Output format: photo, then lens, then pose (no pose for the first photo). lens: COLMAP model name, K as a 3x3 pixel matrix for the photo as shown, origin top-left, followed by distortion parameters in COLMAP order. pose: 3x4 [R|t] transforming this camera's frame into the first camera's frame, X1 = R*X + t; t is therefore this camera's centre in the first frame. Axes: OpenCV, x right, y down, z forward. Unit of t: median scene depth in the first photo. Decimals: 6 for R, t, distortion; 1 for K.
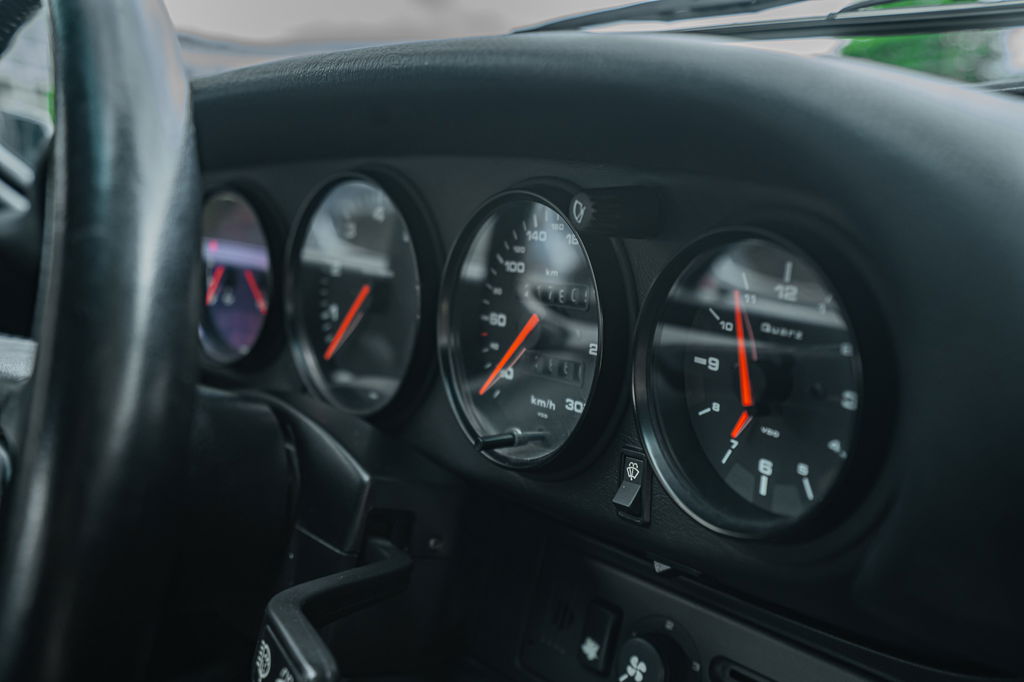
lens RADIAL K [[813.7, 0, 509.6], [0, 813.7, 337.4], [0, 0, 1]] dist [0.011018, 0.000657]
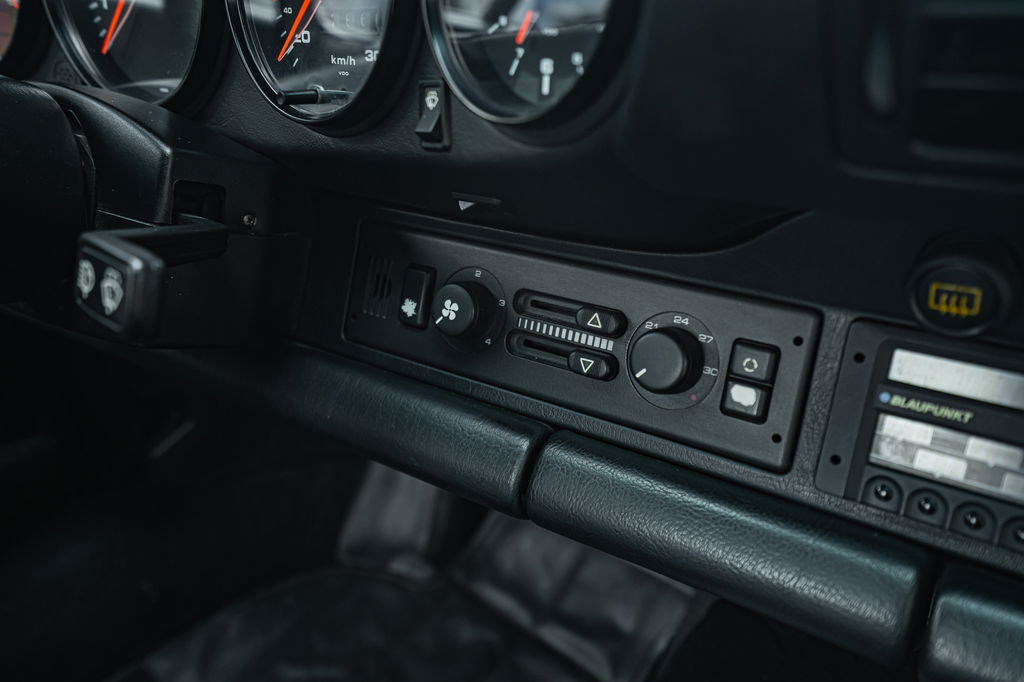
lens RADIAL K [[839.1, 0, 516.4], [0, 839.1, 343.3], [0, 0, 1]] dist [0.021437, -0.002885]
pose [[0.973666, -0.092022, 0.208582, 0.000339], [0.039210, 0.968878, 0.244413, 0.176138], [-0.224582, -0.229798, 0.946972, -0.117824]]
